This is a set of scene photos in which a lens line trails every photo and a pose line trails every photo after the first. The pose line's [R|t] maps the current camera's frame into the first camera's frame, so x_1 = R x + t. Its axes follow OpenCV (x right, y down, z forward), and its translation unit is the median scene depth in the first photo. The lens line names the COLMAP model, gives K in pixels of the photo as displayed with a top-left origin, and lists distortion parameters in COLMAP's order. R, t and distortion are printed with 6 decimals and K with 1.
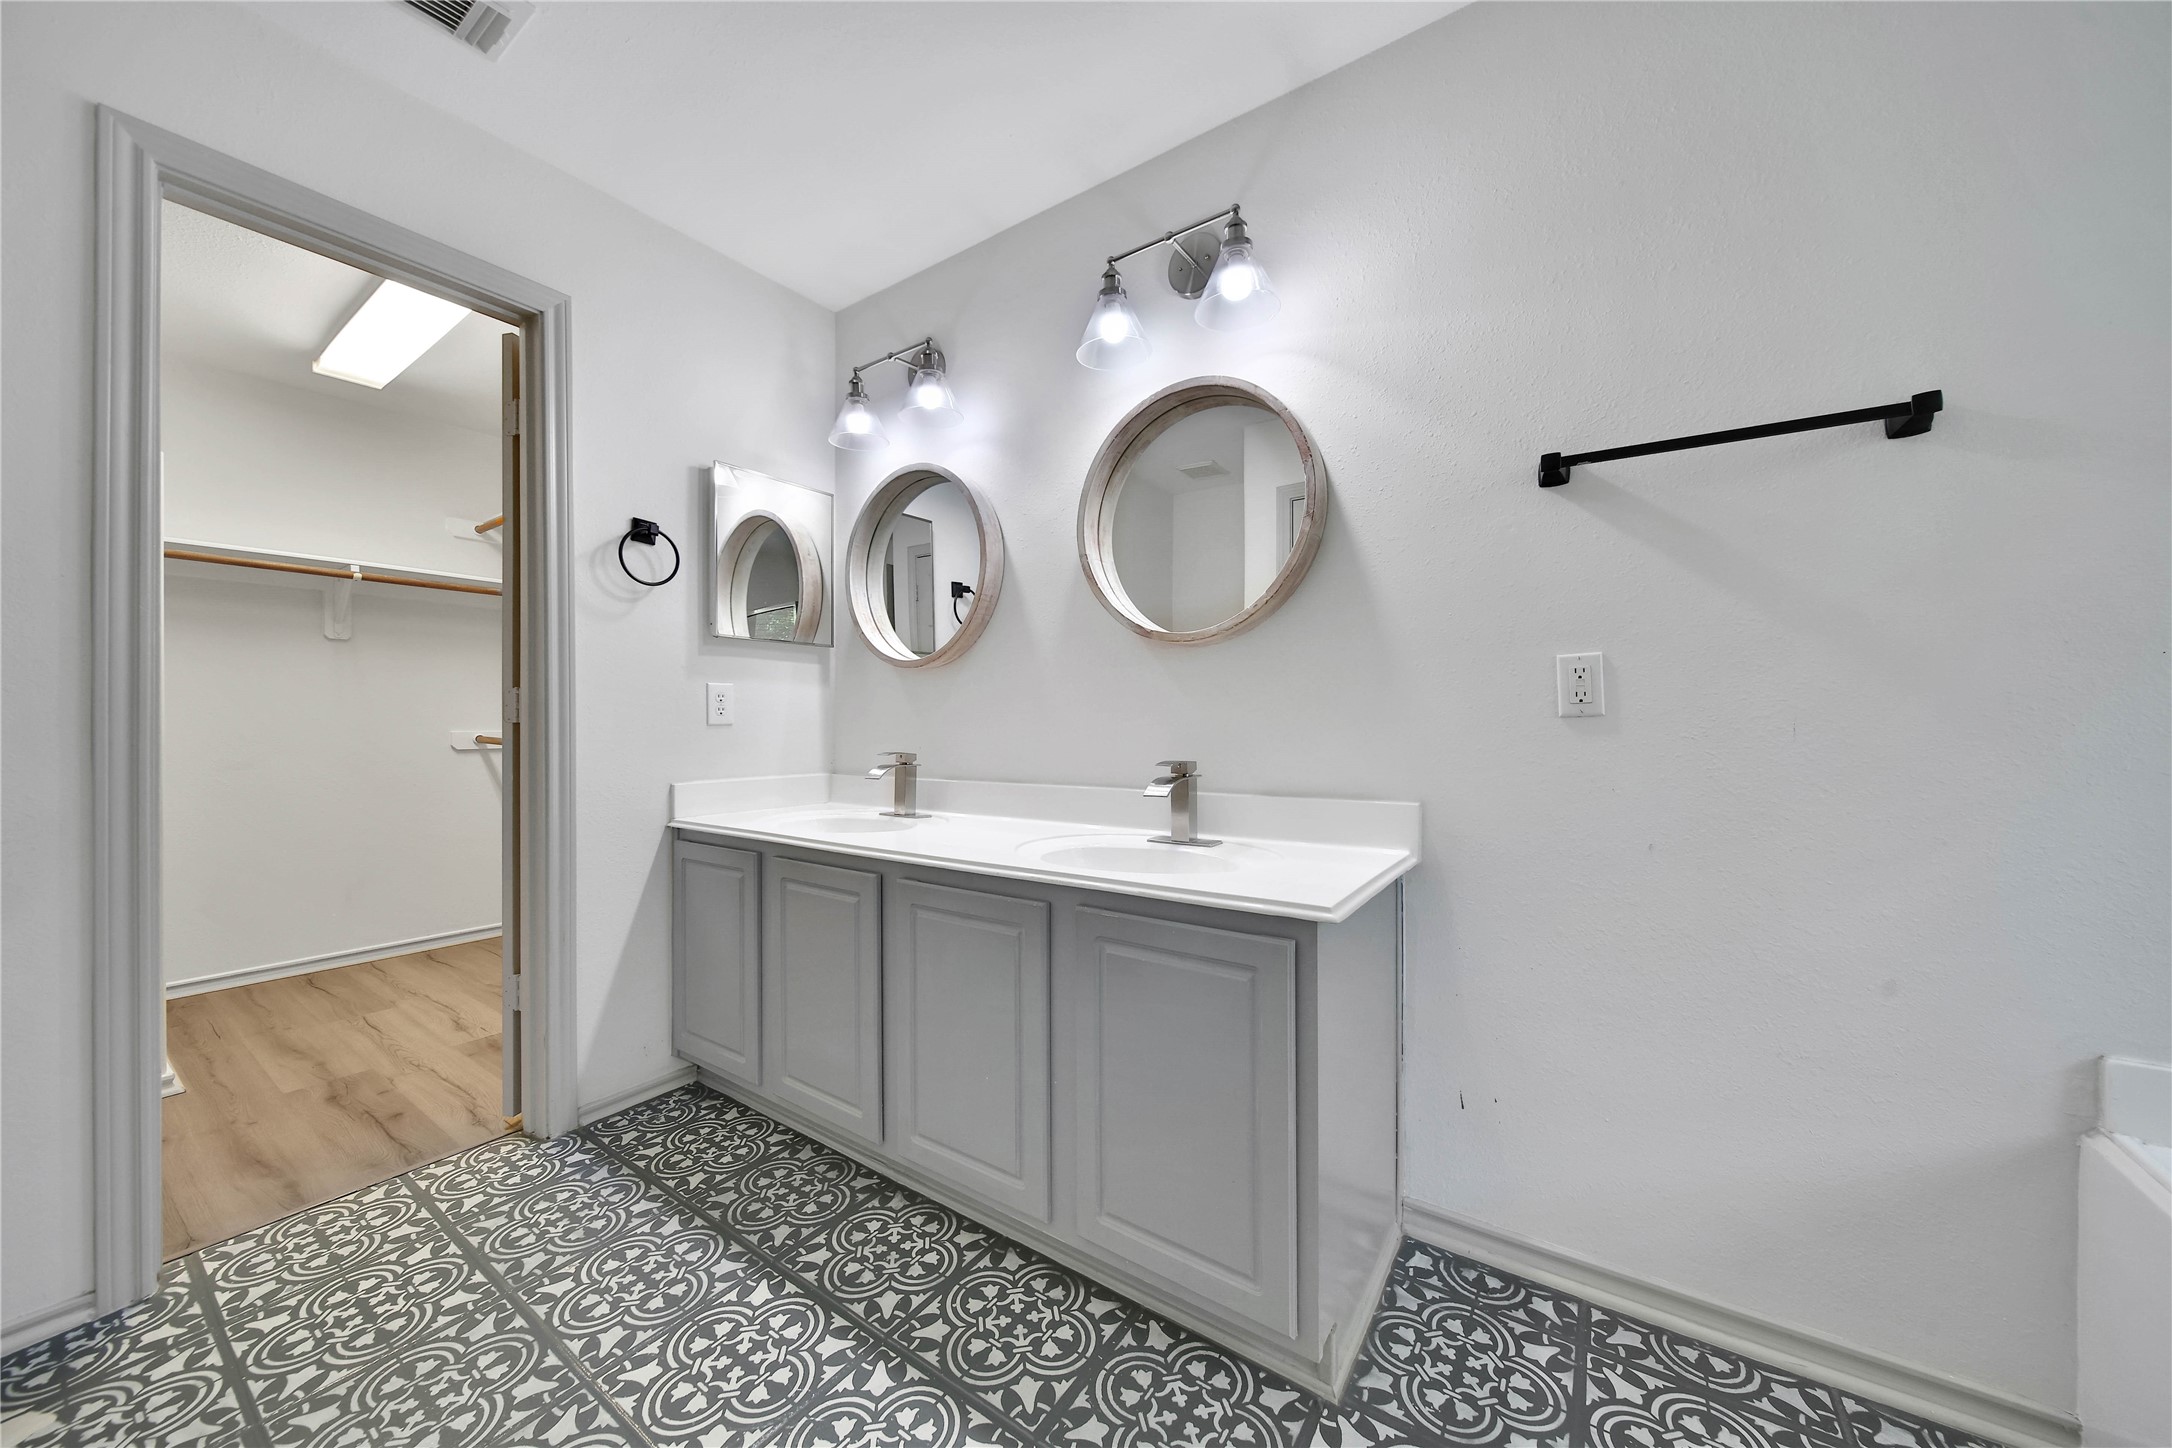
lens RADIAL K [[768.5, 0, 1085.7], [0, 768.5, 742.0], [0, 0, 1]] dist [-0.000520, -0.000064]
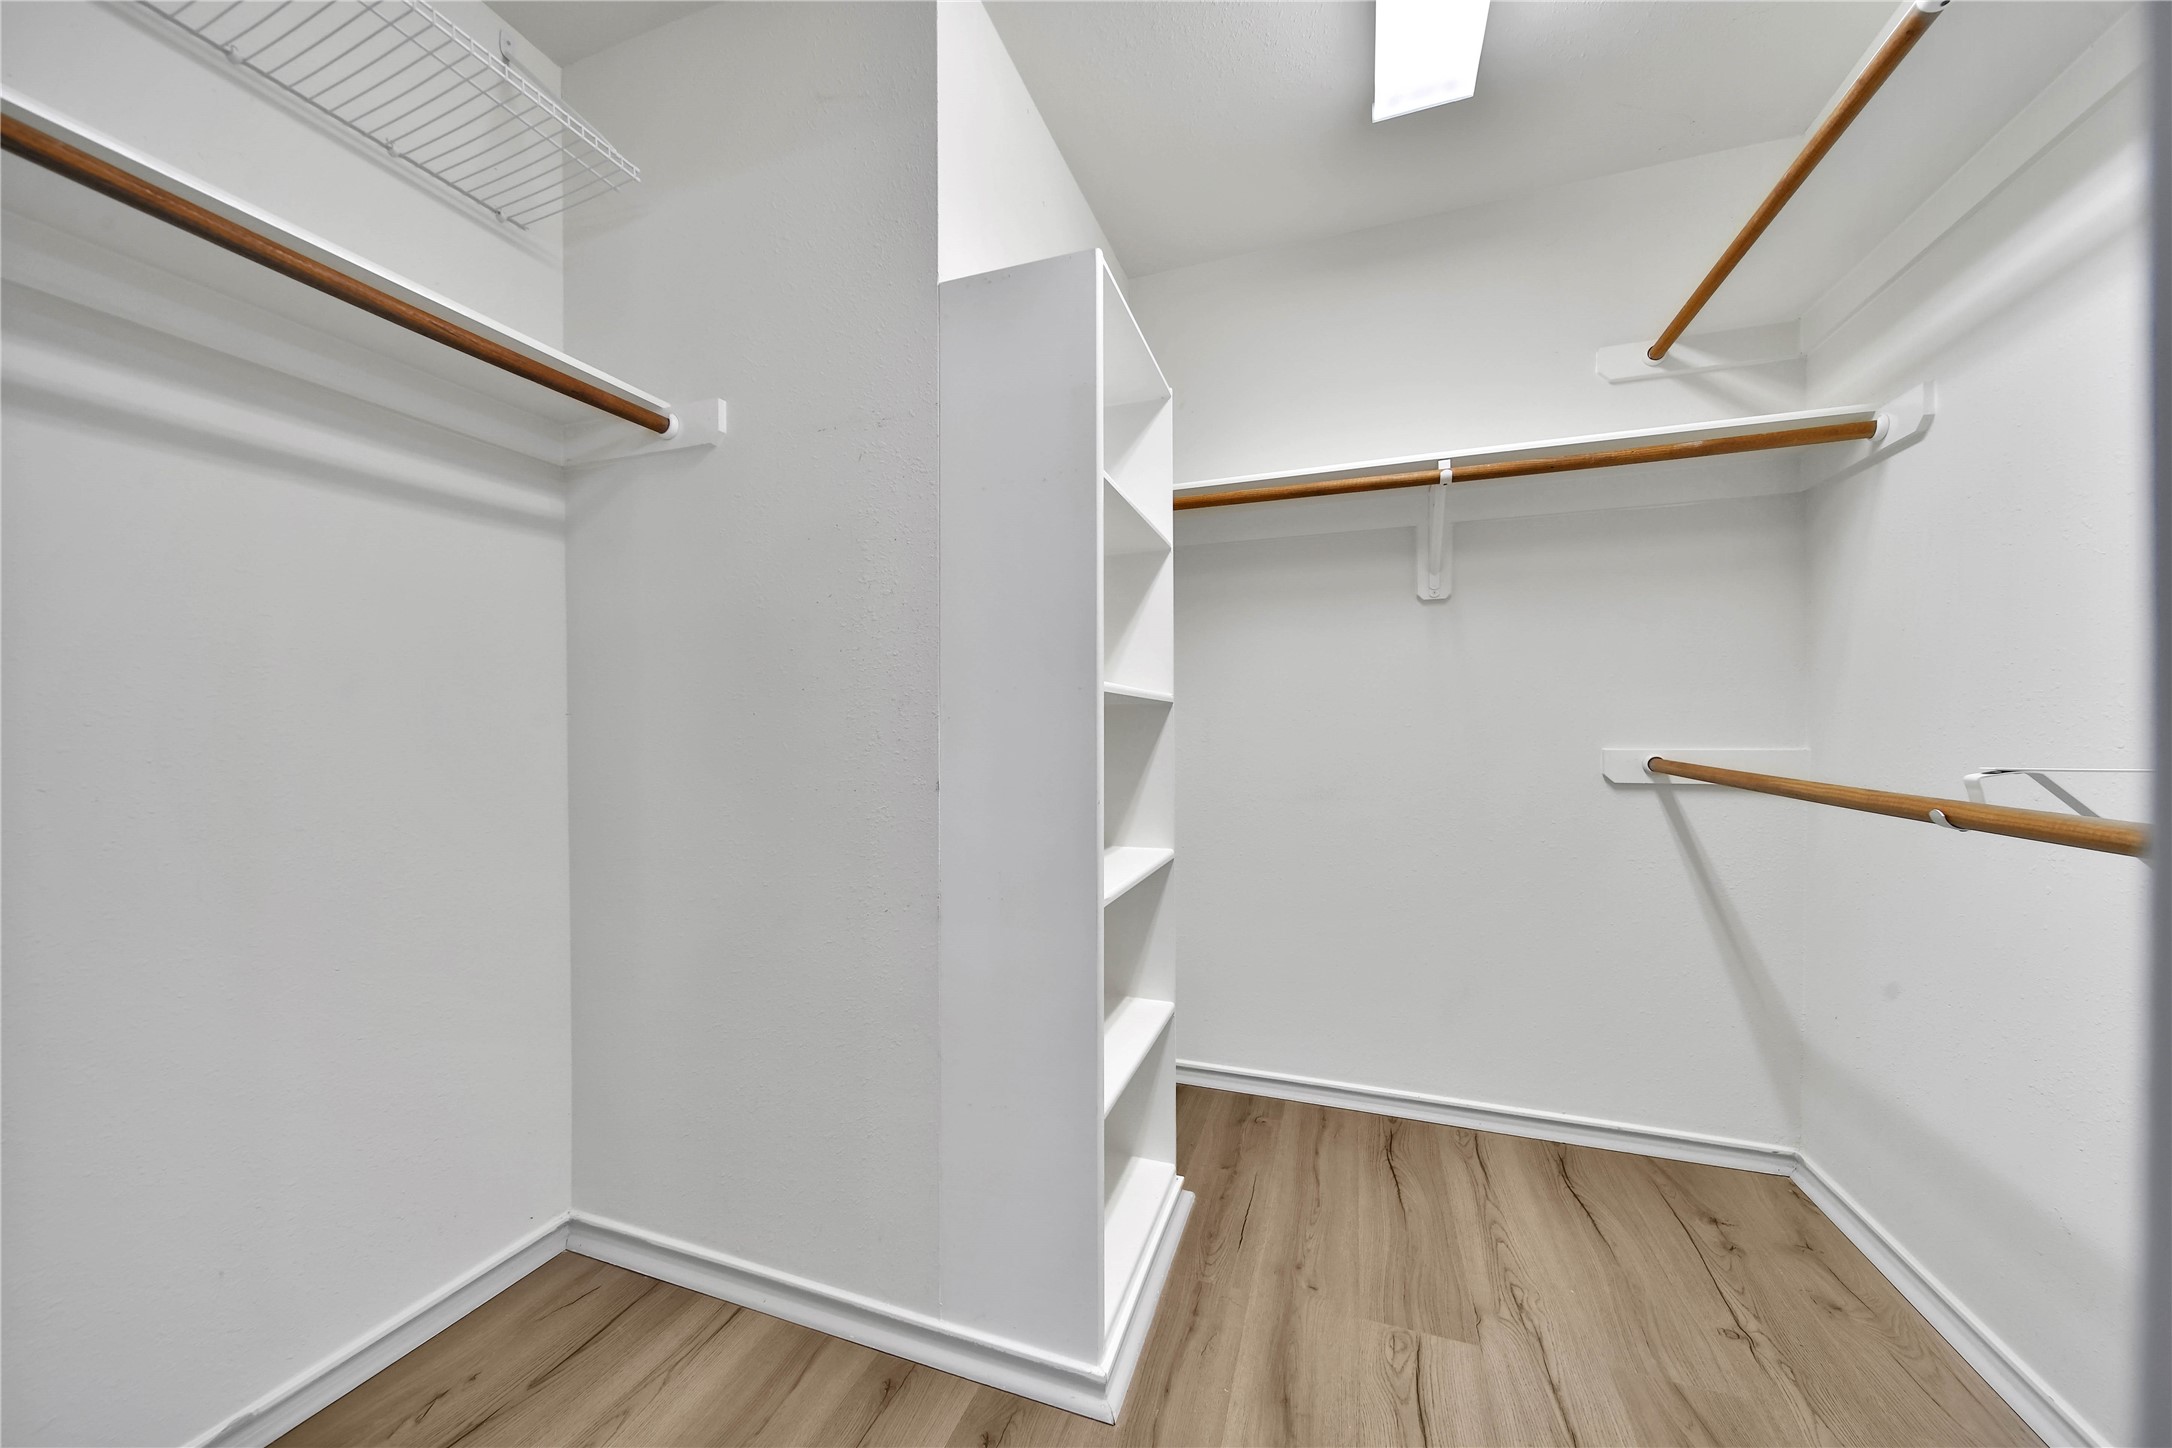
lens RADIAL K [[768.5, 0, 1085.7], [0, 768.5, 742.0], [0, 0, 1]] dist [-0.000520, -0.000064]
pose [[0.262794, -0.005956, -0.964833, -0.470301], [-0.012064, 0.999882, -0.009459, -0.010285], [0.964776, 0.014126, 0.262692, 0.594208]]
